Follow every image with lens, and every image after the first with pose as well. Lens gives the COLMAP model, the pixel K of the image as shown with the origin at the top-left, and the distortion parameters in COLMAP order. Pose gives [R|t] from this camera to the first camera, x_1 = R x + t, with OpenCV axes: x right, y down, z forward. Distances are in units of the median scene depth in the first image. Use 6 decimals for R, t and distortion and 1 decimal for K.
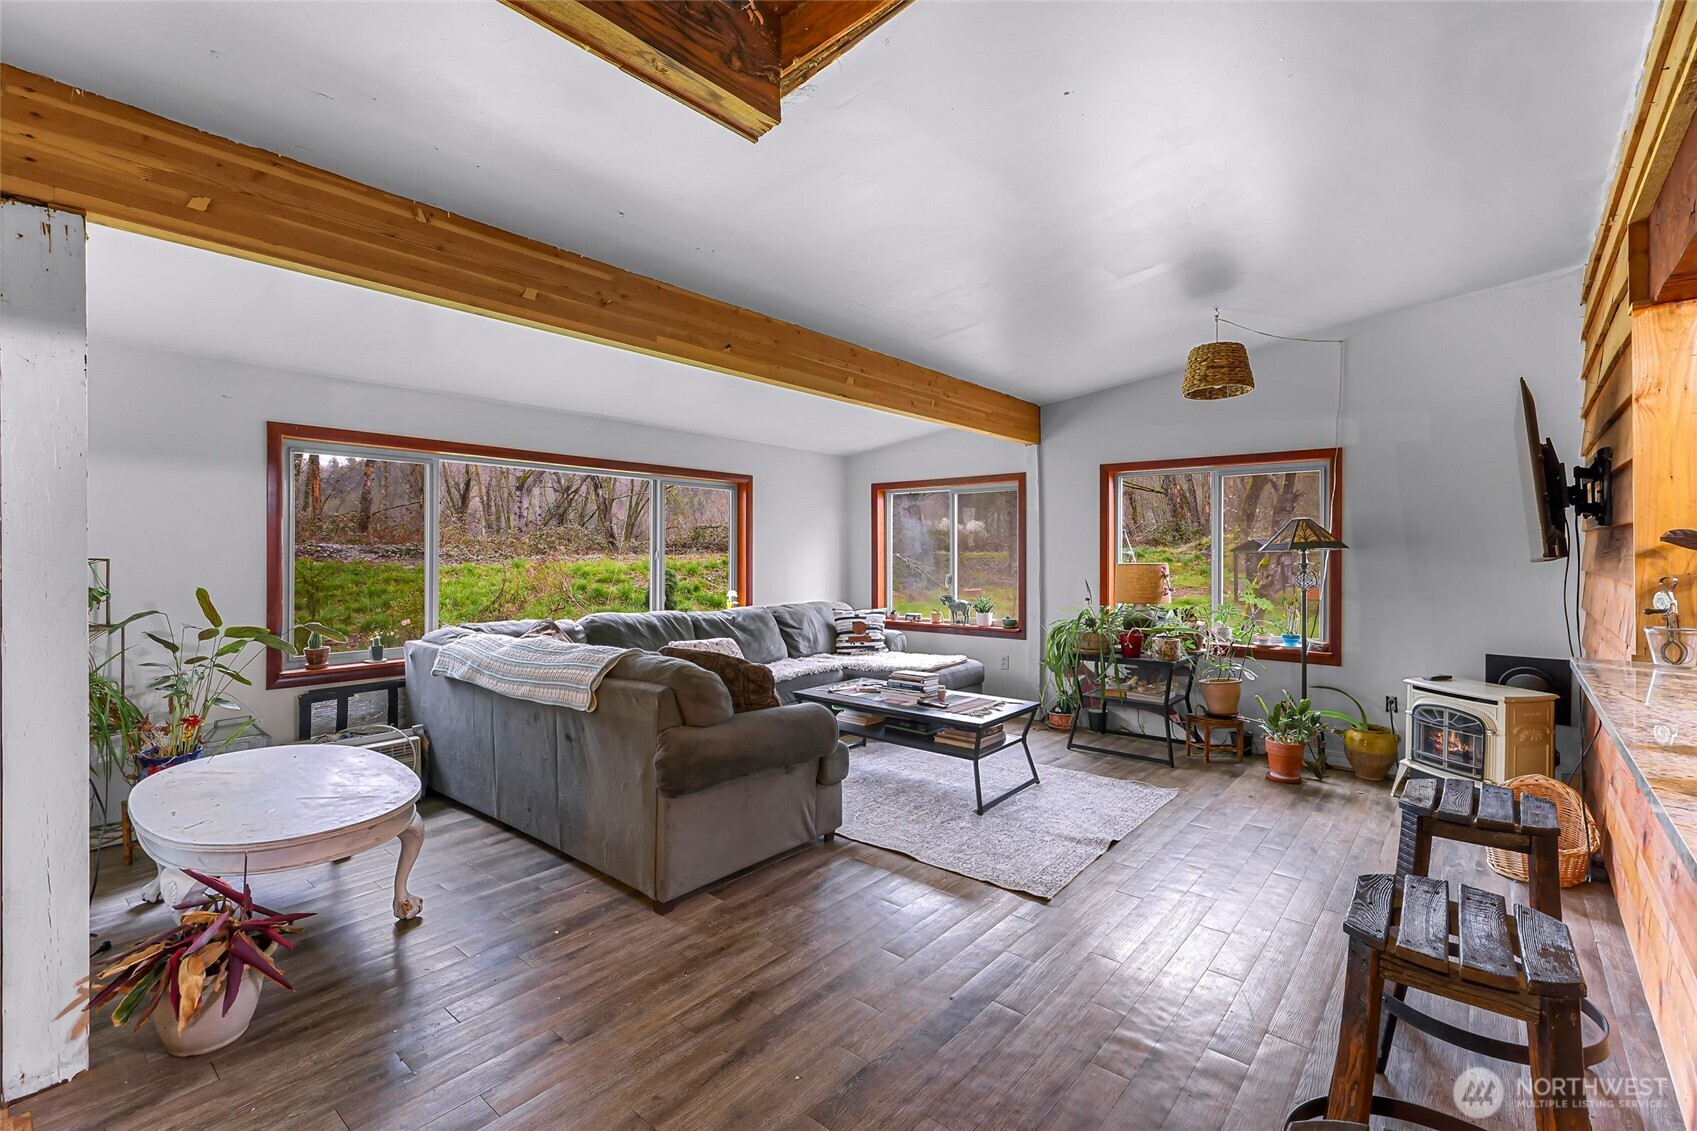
lens RADIAL K [[758.5, 0, 842.5], [0, 758.5, 555.3], [0, 0, 1]] dist [-0.001111, -0.000128]
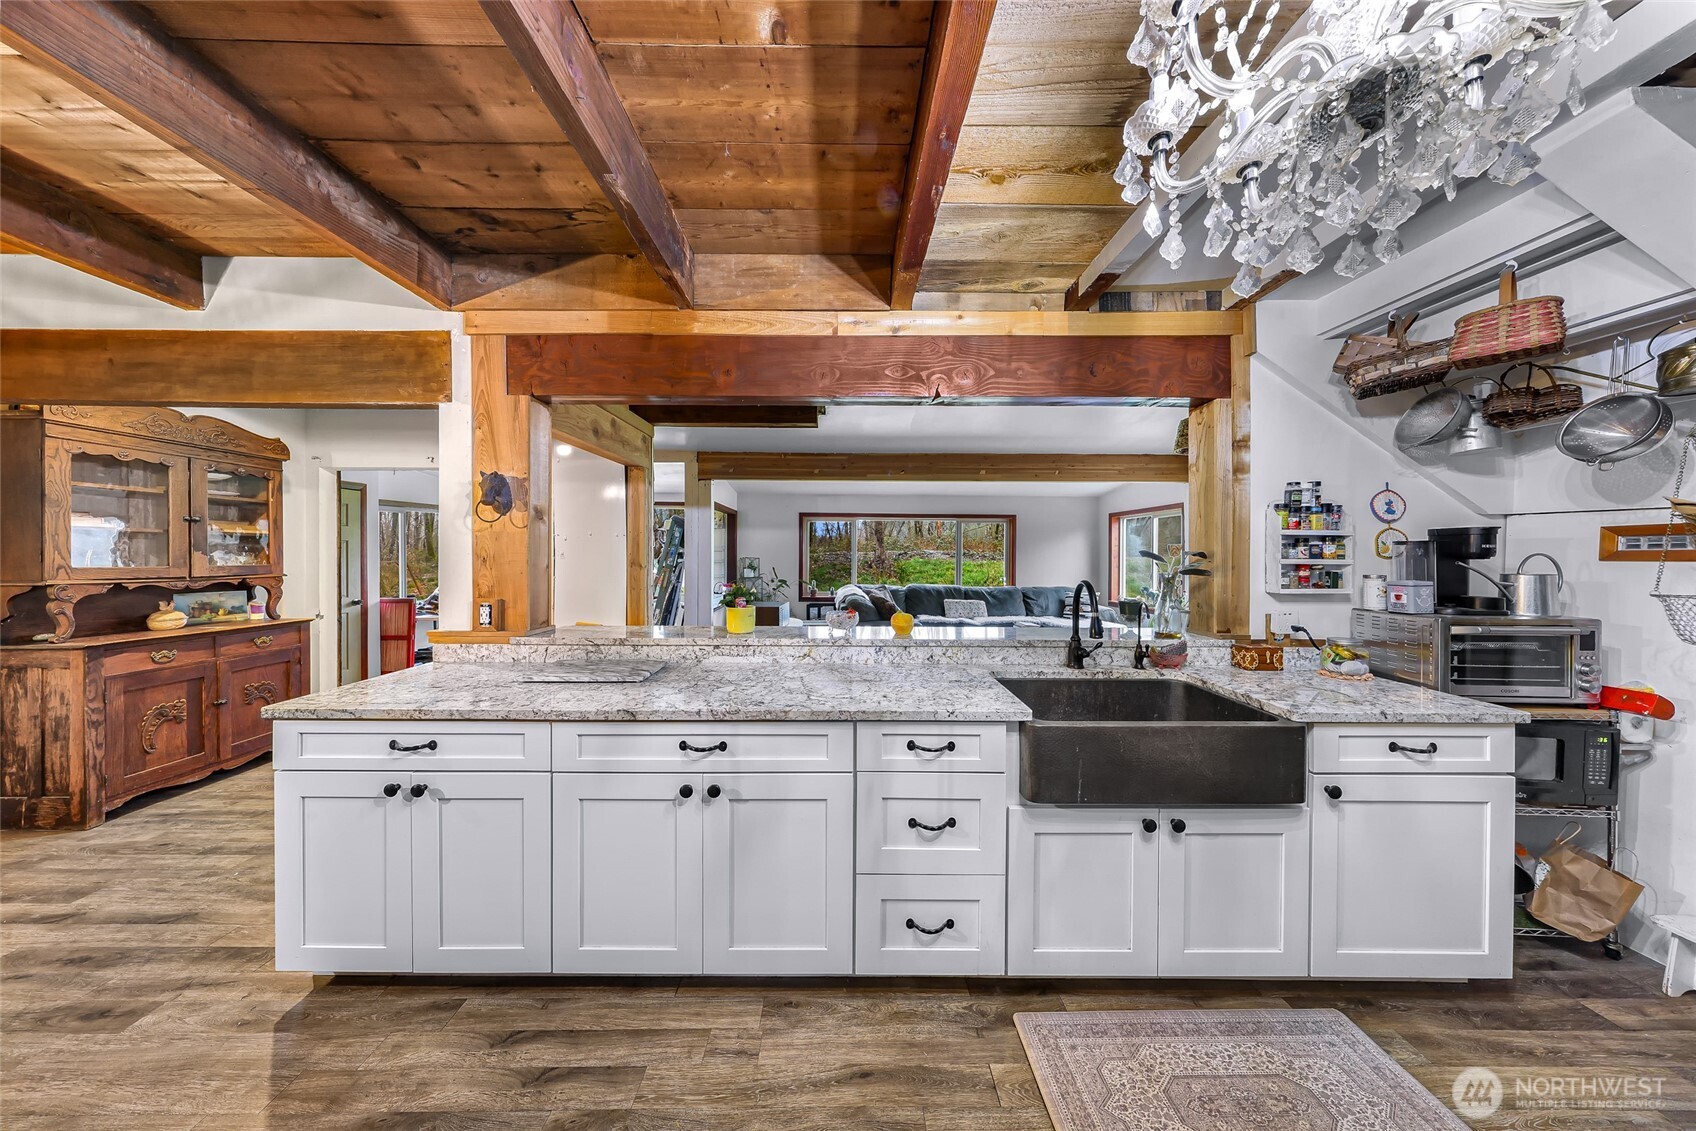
lens RADIAL K [[489.4, 0, 842.6], [0, 489.4, 558.0], [0, 0, 1]] dist [-0.000555, -0.000018]
pose [[0.650244, 0.009373, -0.759668, 0.512681], [-0.006182, 0.999956, 0.007046, -0.006874], [0.759700, 0.000114, 0.650273, -0.082839]]
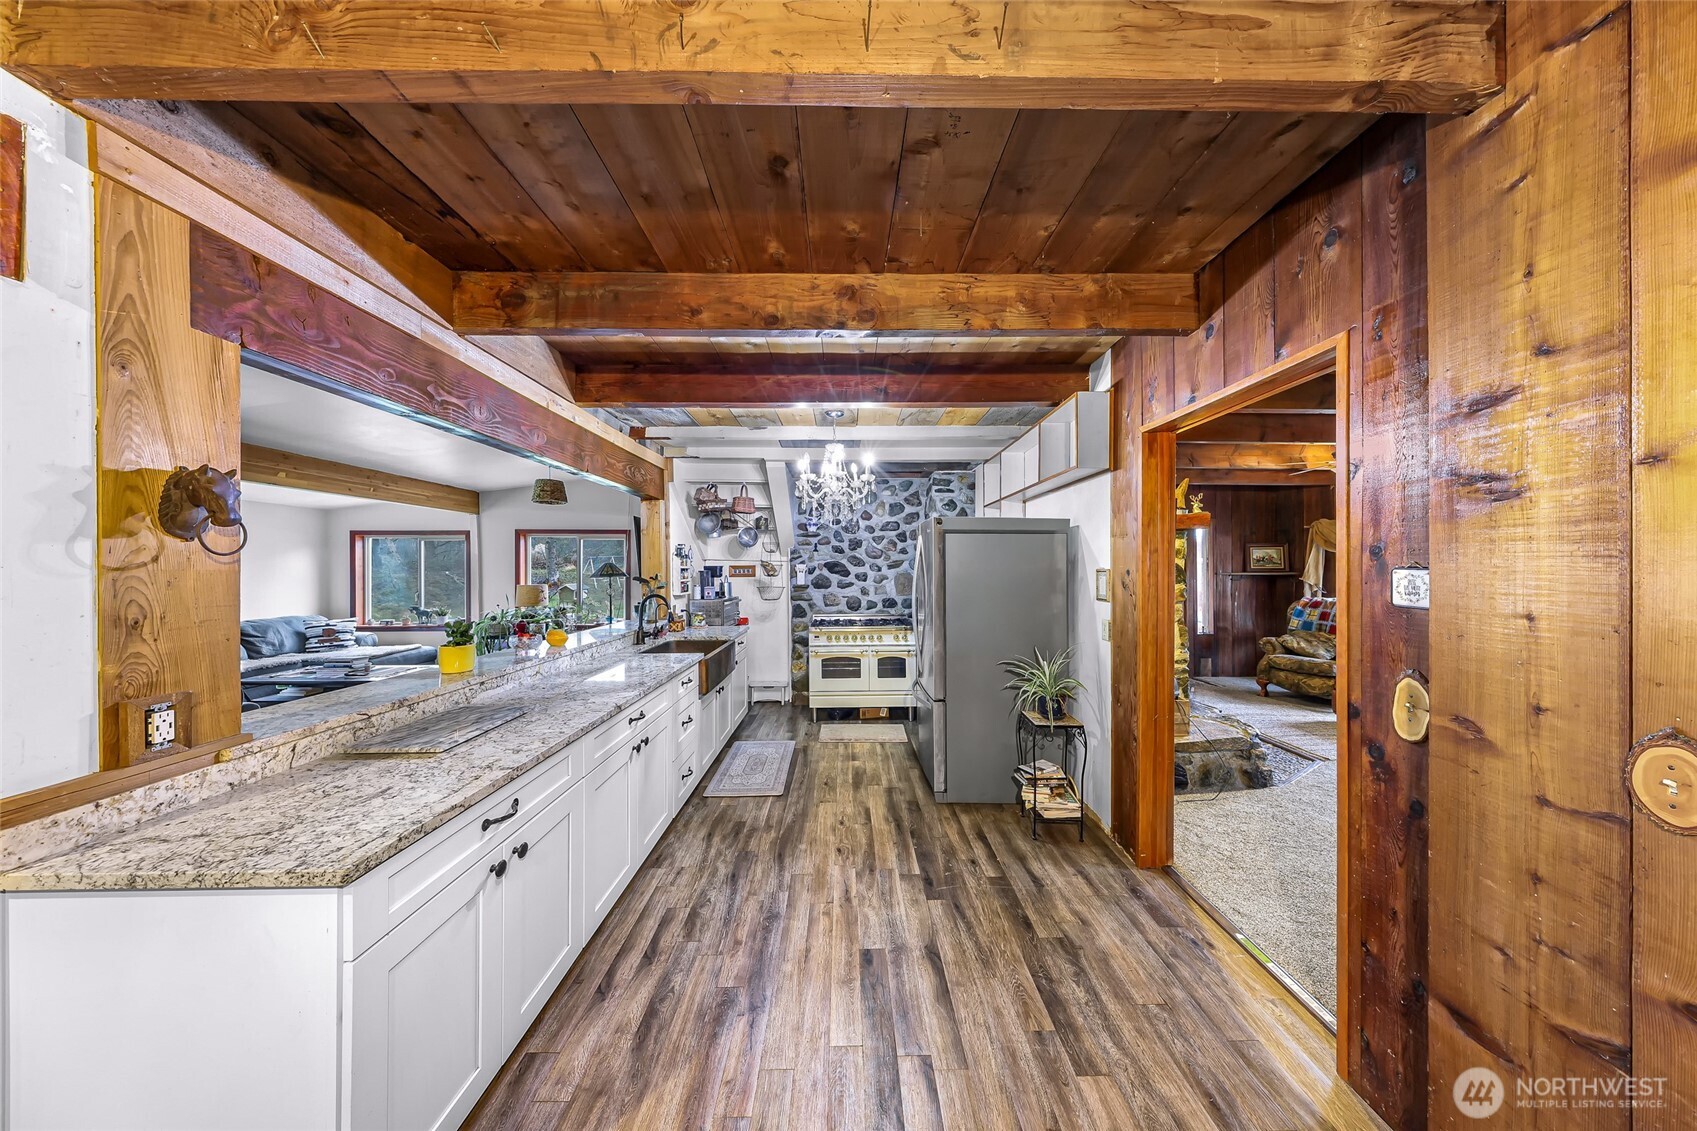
lens RADIAL K [[498.8, 0, 854.8], [0, 498.8, 566.0], [0, 0, 1]] dist [-0.000159, -0.000002]
pose [[0.748844, -0.001017, 0.662745, 0.145184], [0.005205, 0.999977, -0.004346, -0.021505], [-0.662726, 0.006704, 0.748832, -0.374582]]
